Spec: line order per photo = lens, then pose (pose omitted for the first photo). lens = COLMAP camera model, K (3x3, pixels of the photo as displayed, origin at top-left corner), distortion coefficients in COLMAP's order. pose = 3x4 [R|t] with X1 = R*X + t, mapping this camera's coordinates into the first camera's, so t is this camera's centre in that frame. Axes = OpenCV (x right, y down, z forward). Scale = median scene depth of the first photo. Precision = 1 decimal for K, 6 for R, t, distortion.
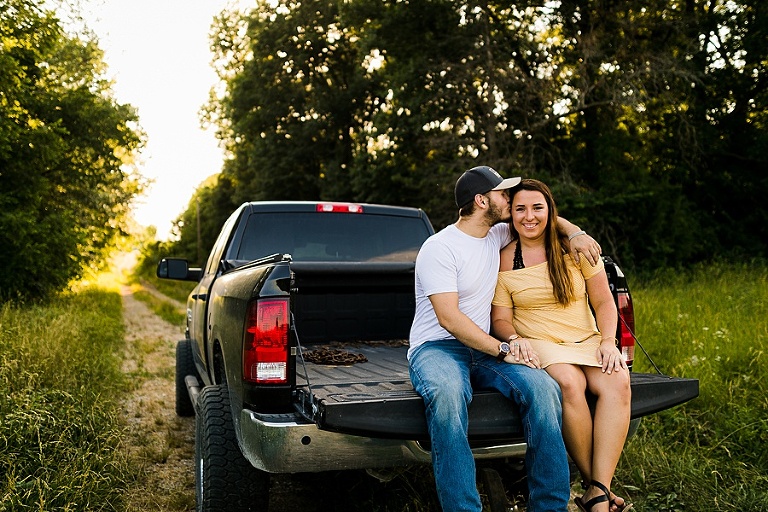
lens RADIAL K [[659.2, 0, 385.6], [0, 659.2, 254.8], [0, 0, 1]] dist [-0.007571, 0.012283]
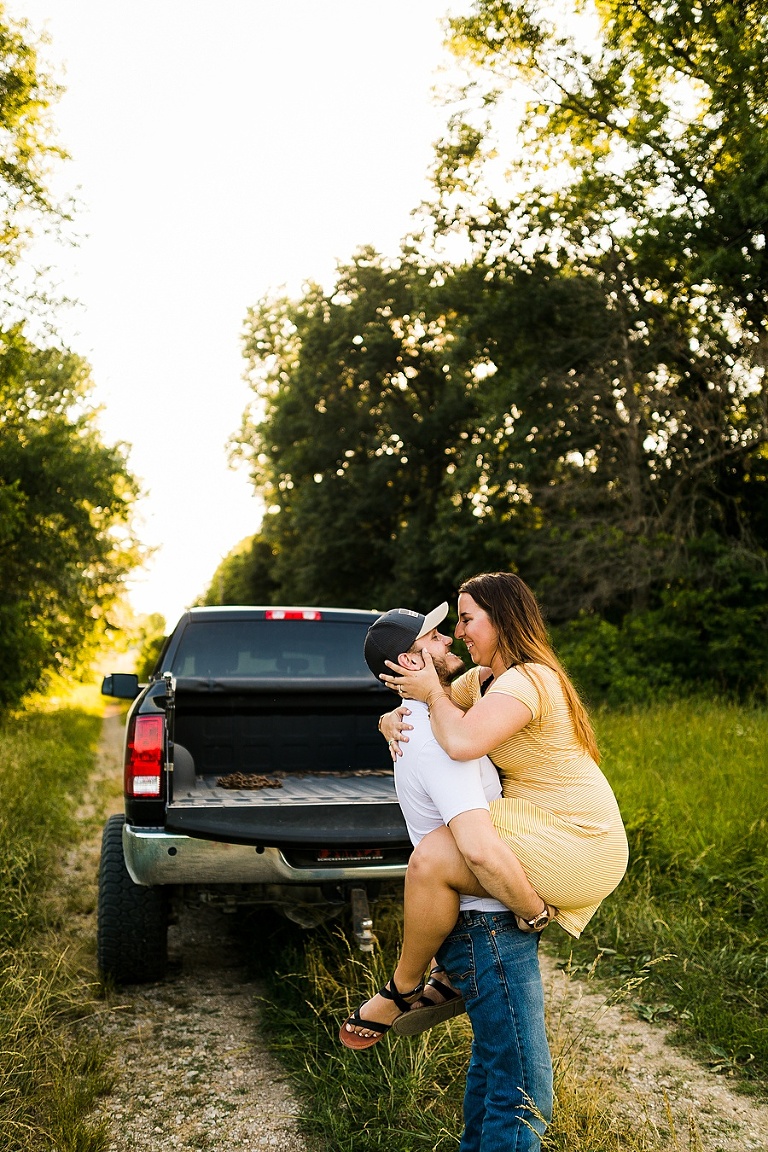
lens RADIAL K [[1041.0, 0, 384.0], [0, 1041.0, 559.3], [0, 0, 1]] dist [-0.007752, 0.014701]
pose [[0.991629, -0.012096, -0.128550, 0.043005], [-0.000053, 0.995564, -0.094089, -0.002807], [0.129118, 0.093308, 0.987230, -0.063914]]
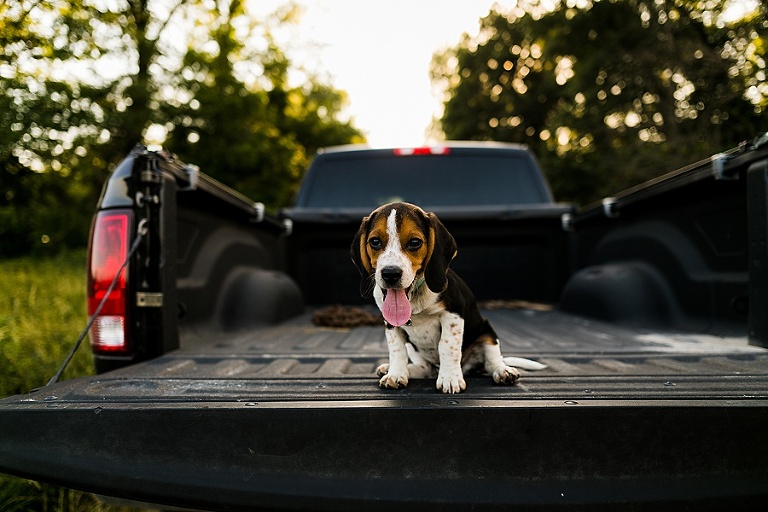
lens RADIAL K [[514.3, 0, 386.2], [0, 514.3, 260.3], [0, 0, 1]] dist [0.010845, 0.001666]
pose [[0.934484, -0.010243, -0.355859, 0.024255], [0.022727, 0.999264, 0.030917, 0.010419], [0.355280, -0.036979, 0.934028, 0.066710]]
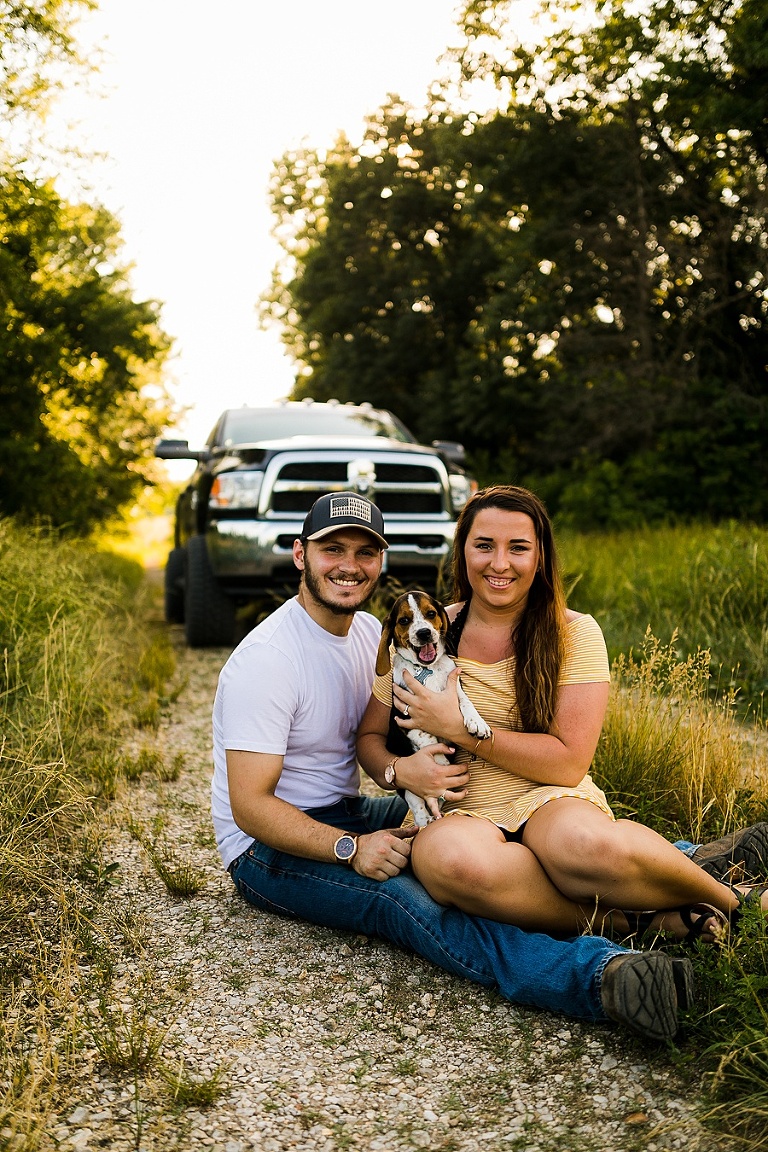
lens RADIAL K [[1052.0, 0, 381.4], [0, 1052.0, 552.9], [0, 0, 1]] dist [0.013460, 0.000000]
pose [[0.986397, 0.007249, -0.164223, 0.069425], [-0.003007, 0.999656, 0.026065, 0.025479], [0.164355, -0.025217, 0.986079, -0.142353]]
